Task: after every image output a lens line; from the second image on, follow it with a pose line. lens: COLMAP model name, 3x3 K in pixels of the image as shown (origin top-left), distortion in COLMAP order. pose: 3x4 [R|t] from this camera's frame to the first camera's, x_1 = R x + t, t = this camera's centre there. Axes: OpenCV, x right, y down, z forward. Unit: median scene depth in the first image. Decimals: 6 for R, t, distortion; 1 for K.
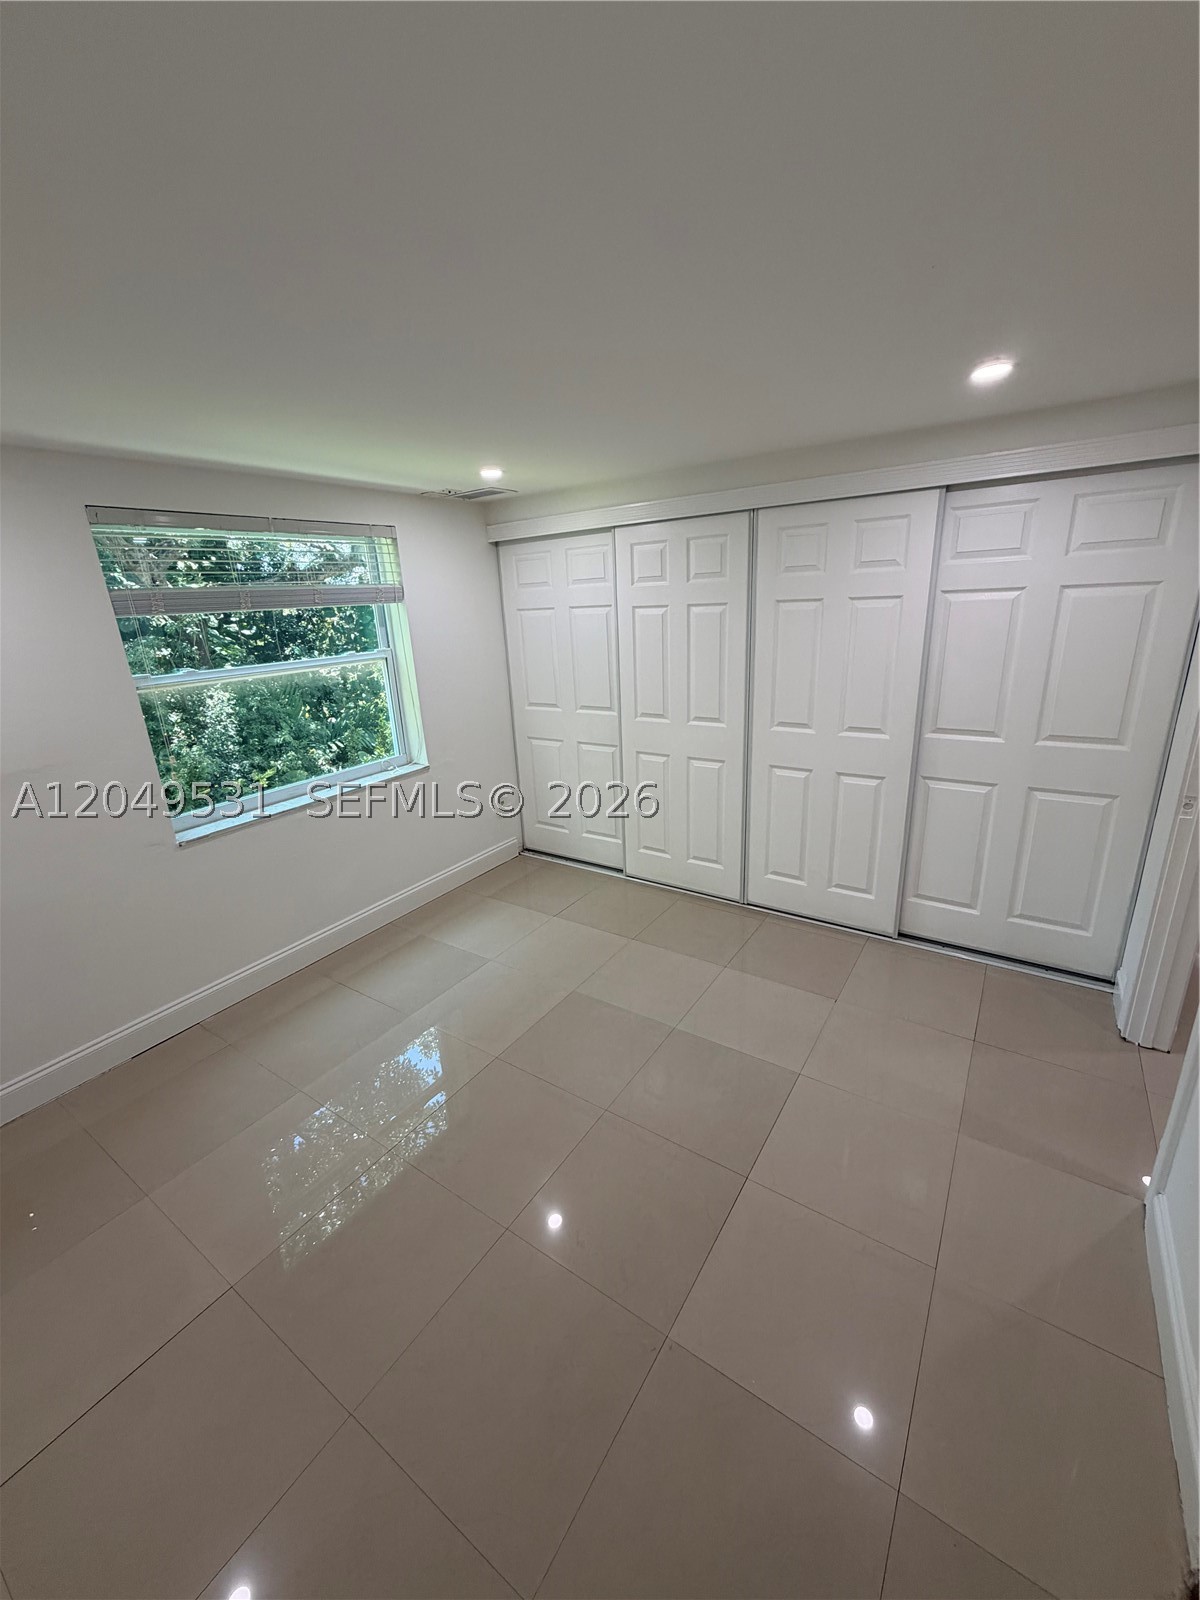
lens RADIAL K [[635.9, 0, 598.8], [0, 635.9, 796.8], [0, 0, 1]] dist [-0.000039, 0.000033]
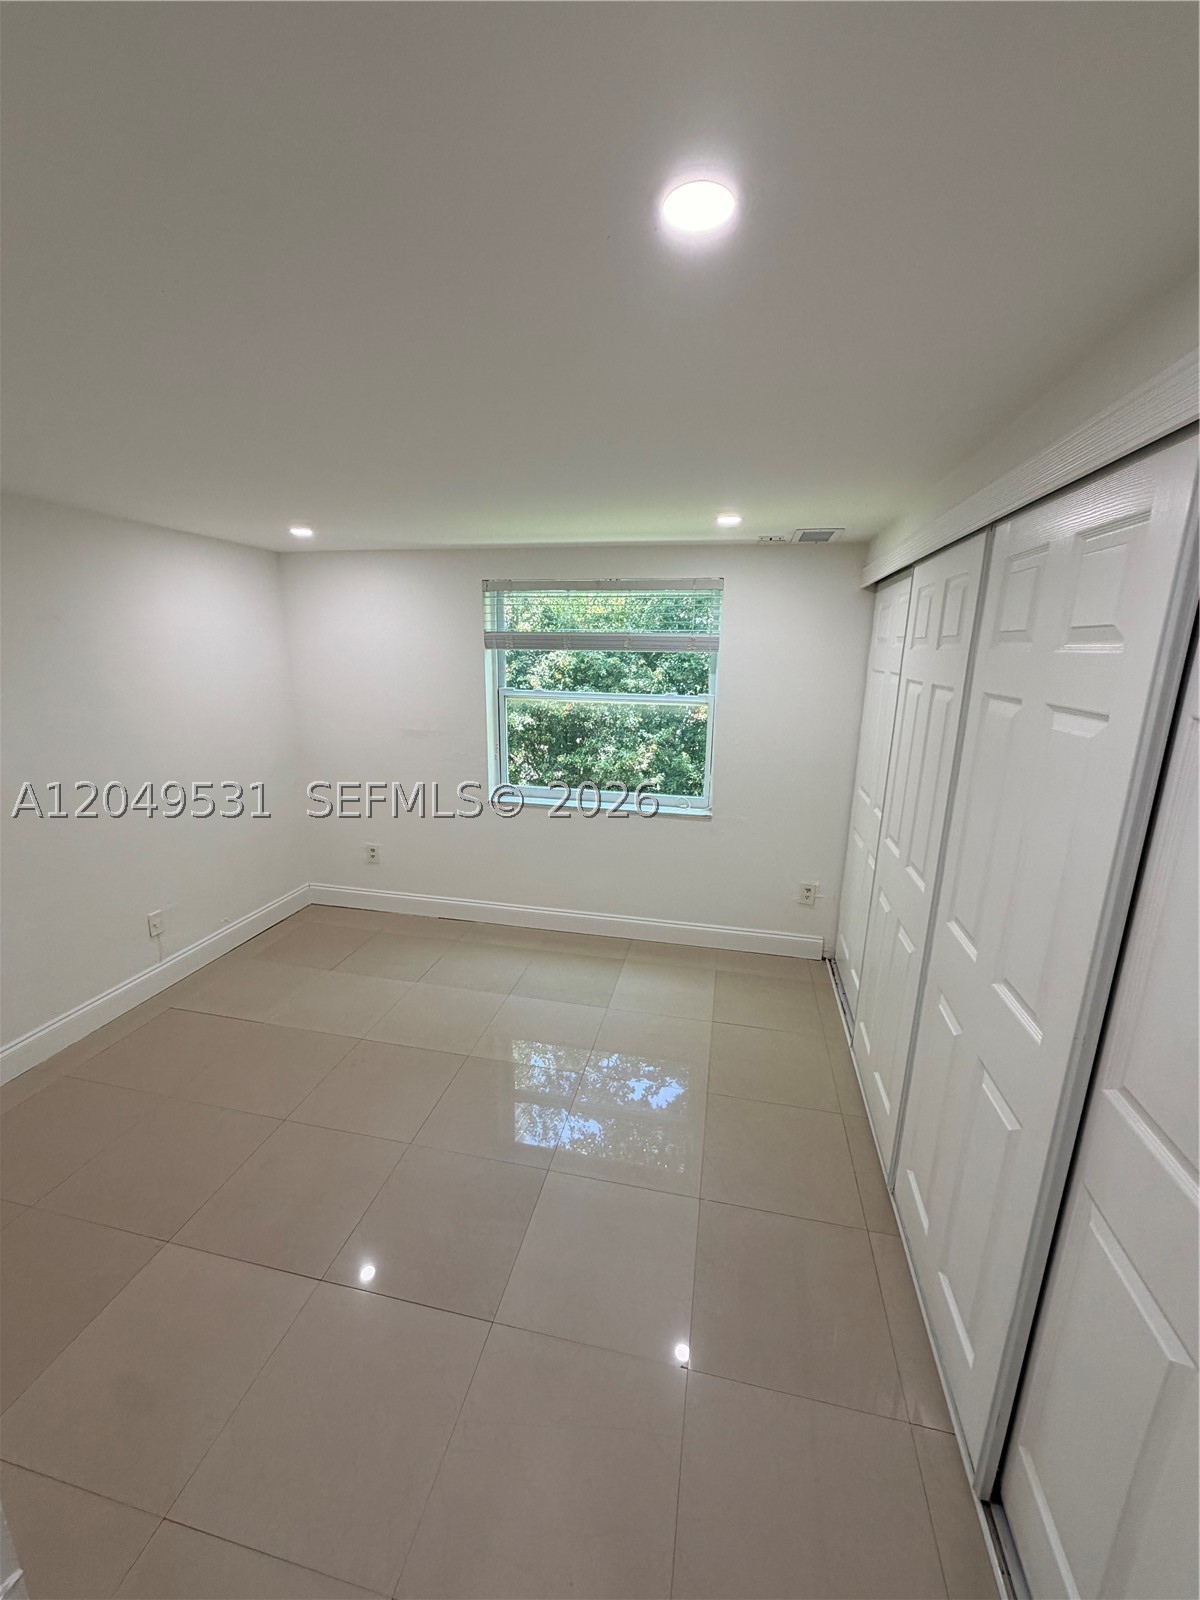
lens RADIAL K [[635.9, 0, 598.8], [0, 635.9, 796.8], [0, 0, 1]] dist [-0.000039, 0.000033]
pose [[0.392557, 0.267911, -0.879842, 0.638486], [-0.326470, 0.934928, 0.139023, -0.191815], [0.859835, 0.232668, 0.454478, 0.487147]]
